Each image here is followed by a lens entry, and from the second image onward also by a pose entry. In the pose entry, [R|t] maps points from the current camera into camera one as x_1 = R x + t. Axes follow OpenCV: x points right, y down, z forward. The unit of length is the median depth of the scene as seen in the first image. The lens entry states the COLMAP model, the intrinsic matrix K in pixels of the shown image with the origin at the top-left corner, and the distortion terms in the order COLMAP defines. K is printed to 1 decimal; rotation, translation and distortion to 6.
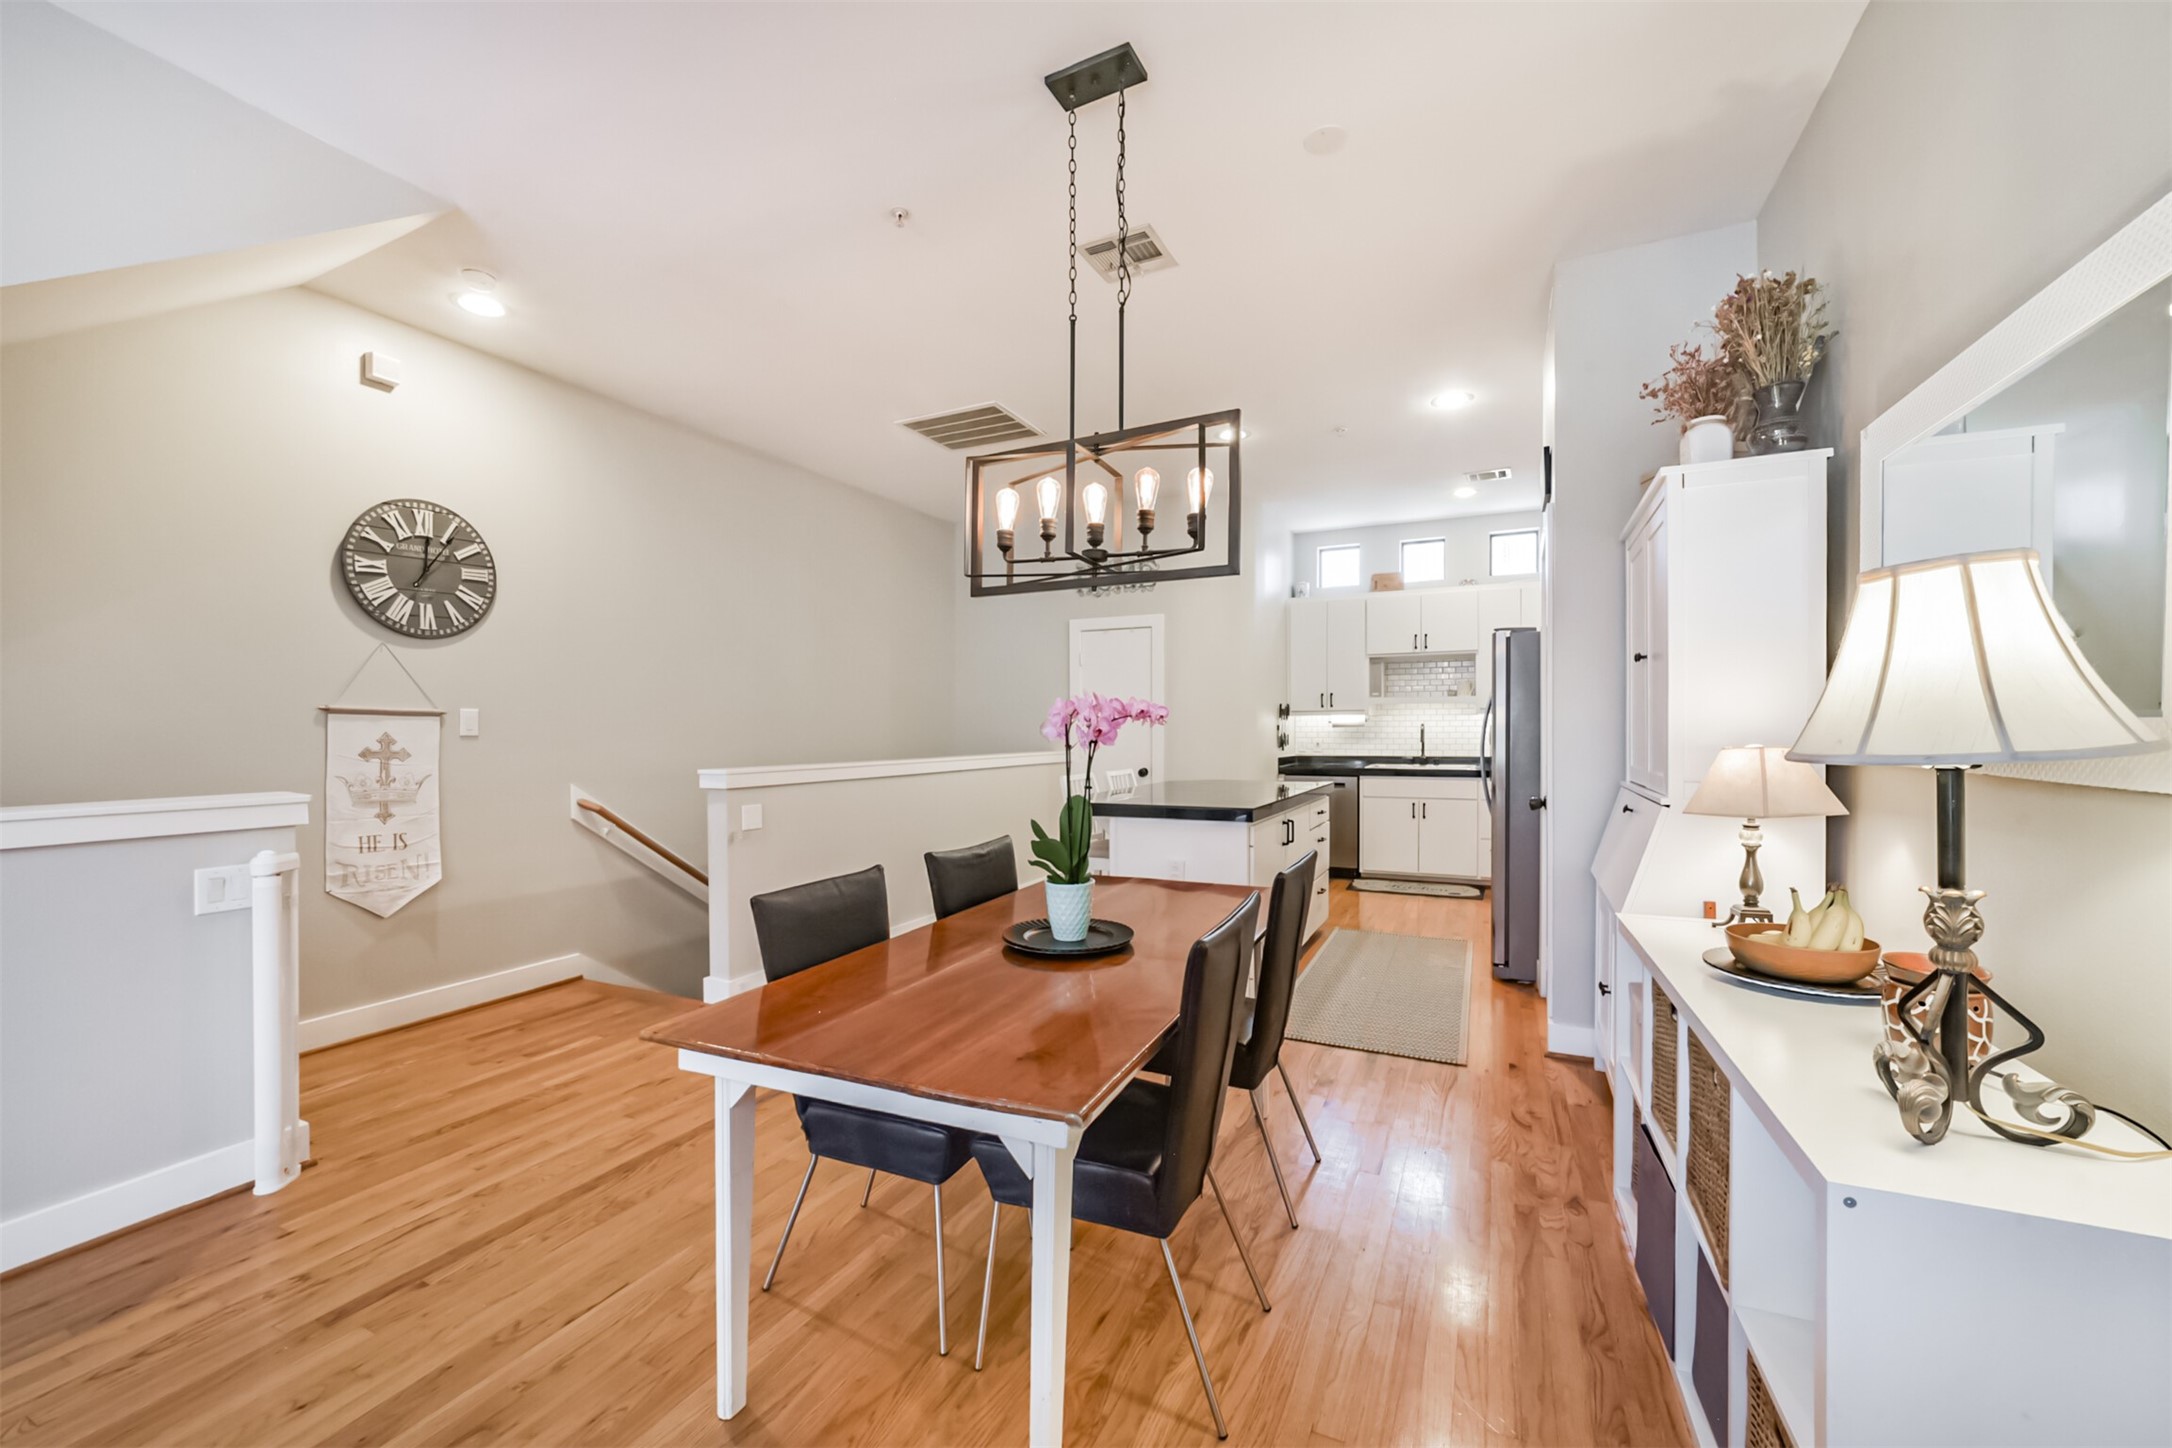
lens RADIAL K [[846.5, 0, 1095.5], [0, 846.5, 739.0], [0, 0, 1]] dist [-0.013766, 0.007084]
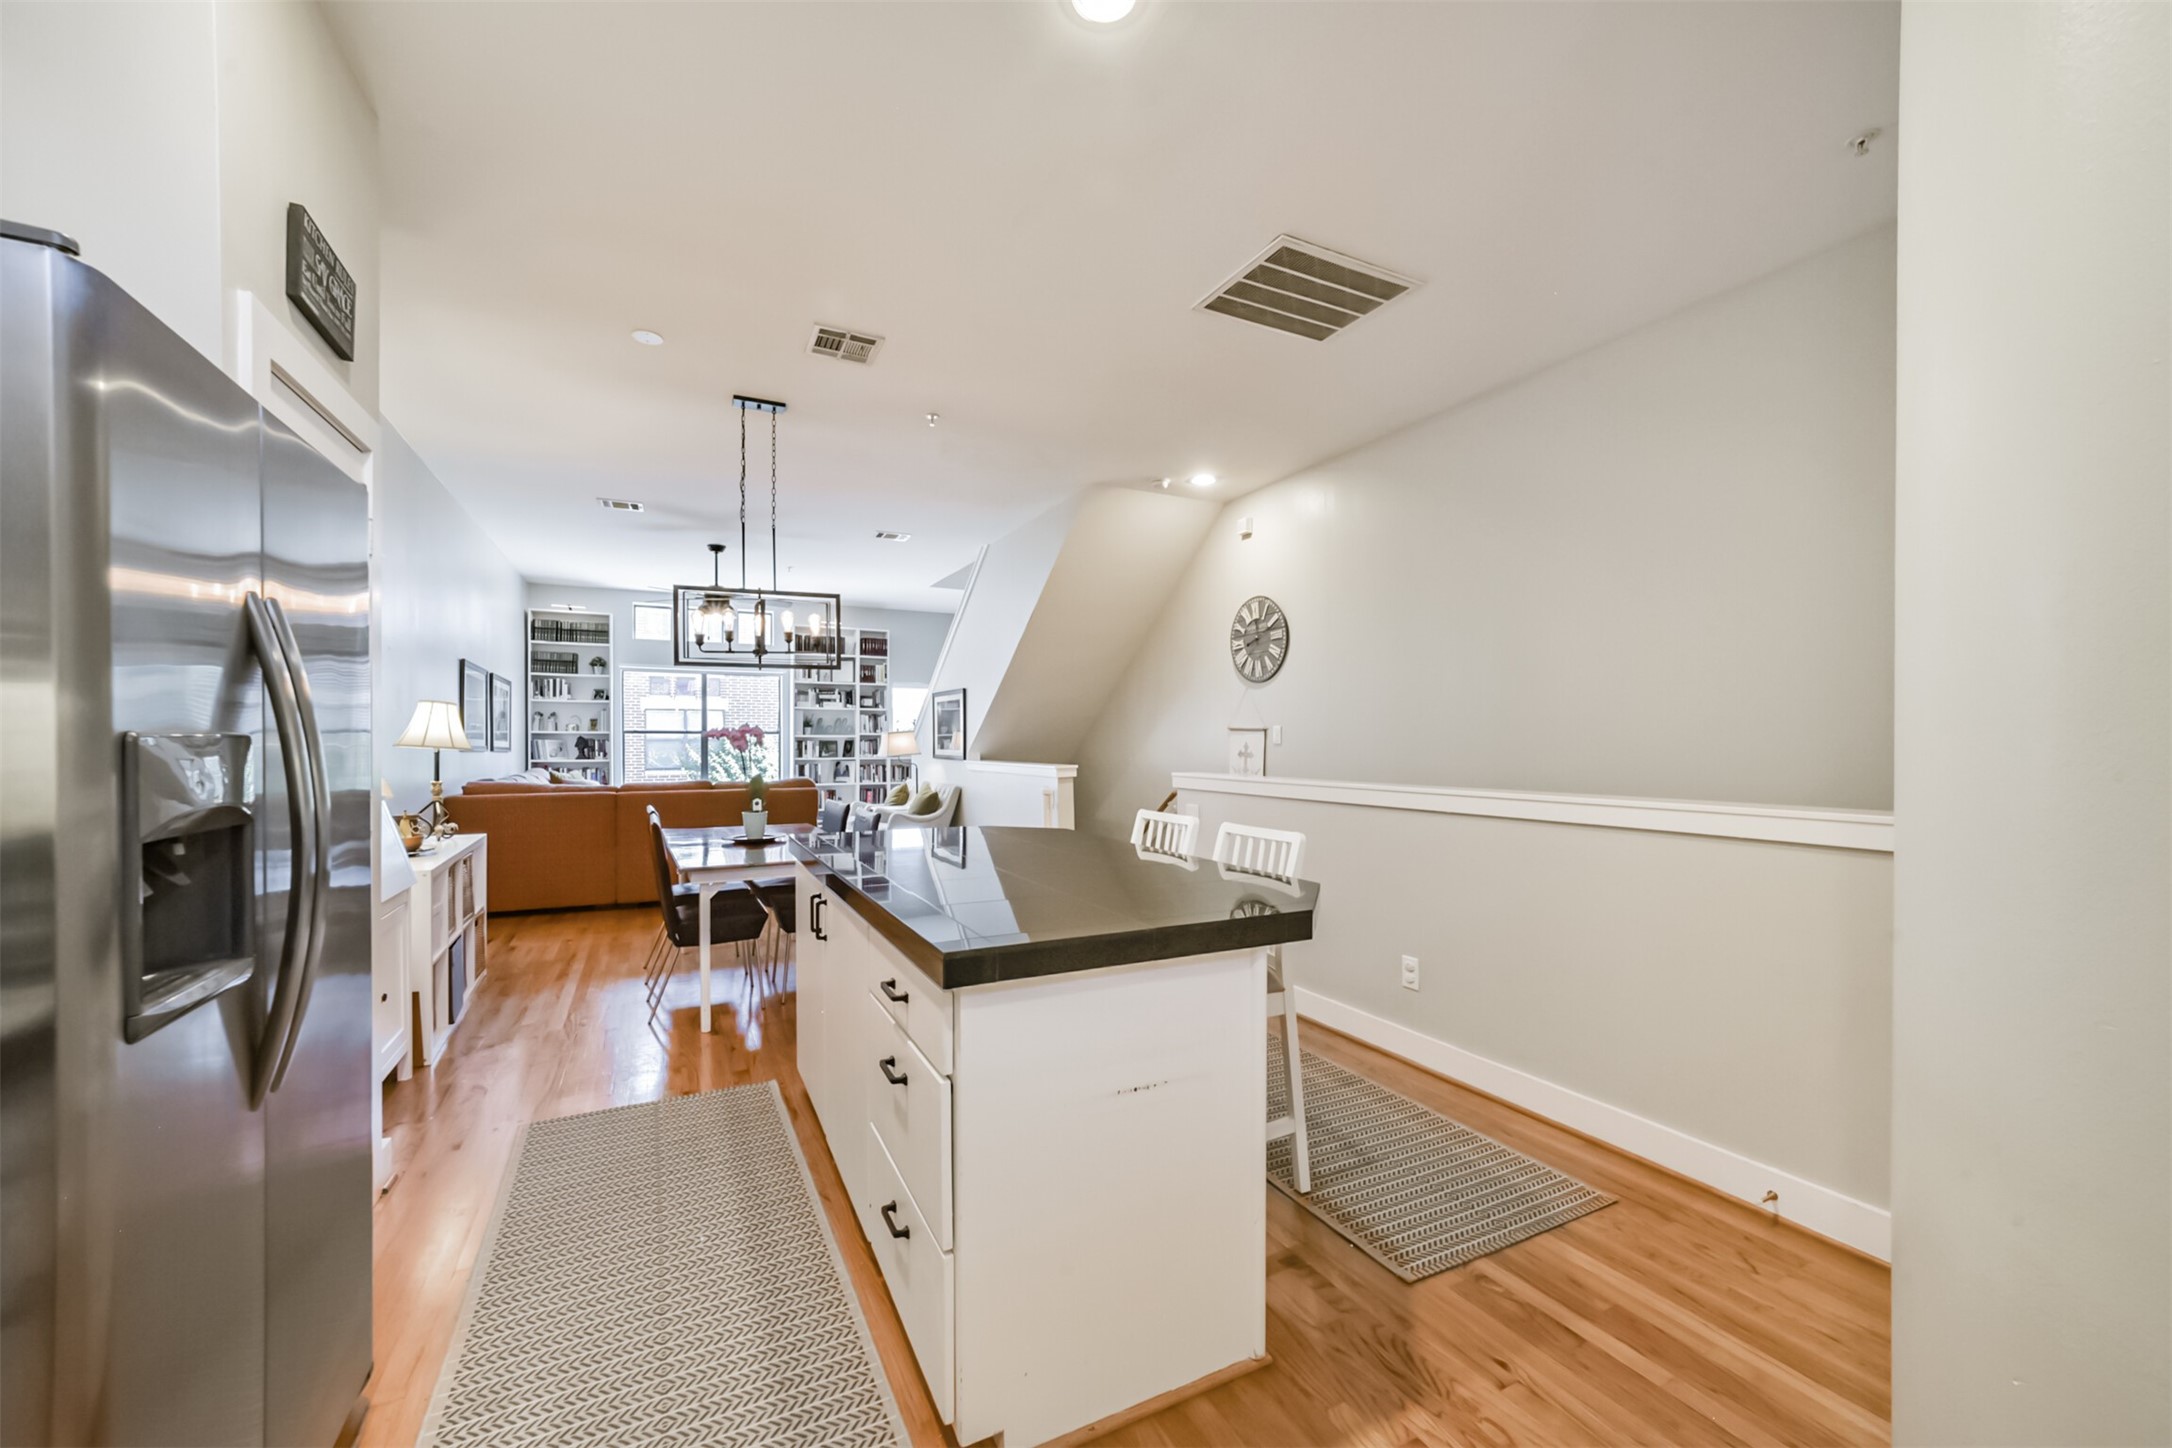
lens RADIAL K [[846.5, 0, 1090.2], [0, 846.5, 739.9], [0, 0, 1]] dist [-0.013766, 0.007084]
pose [[-0.610389, 0.004179, -0.792091, 0.656908], [-0.006462, 0.999927, 0.010255, -0.024850], [0.792076, 0.011378, -0.610317, 1.705797]]
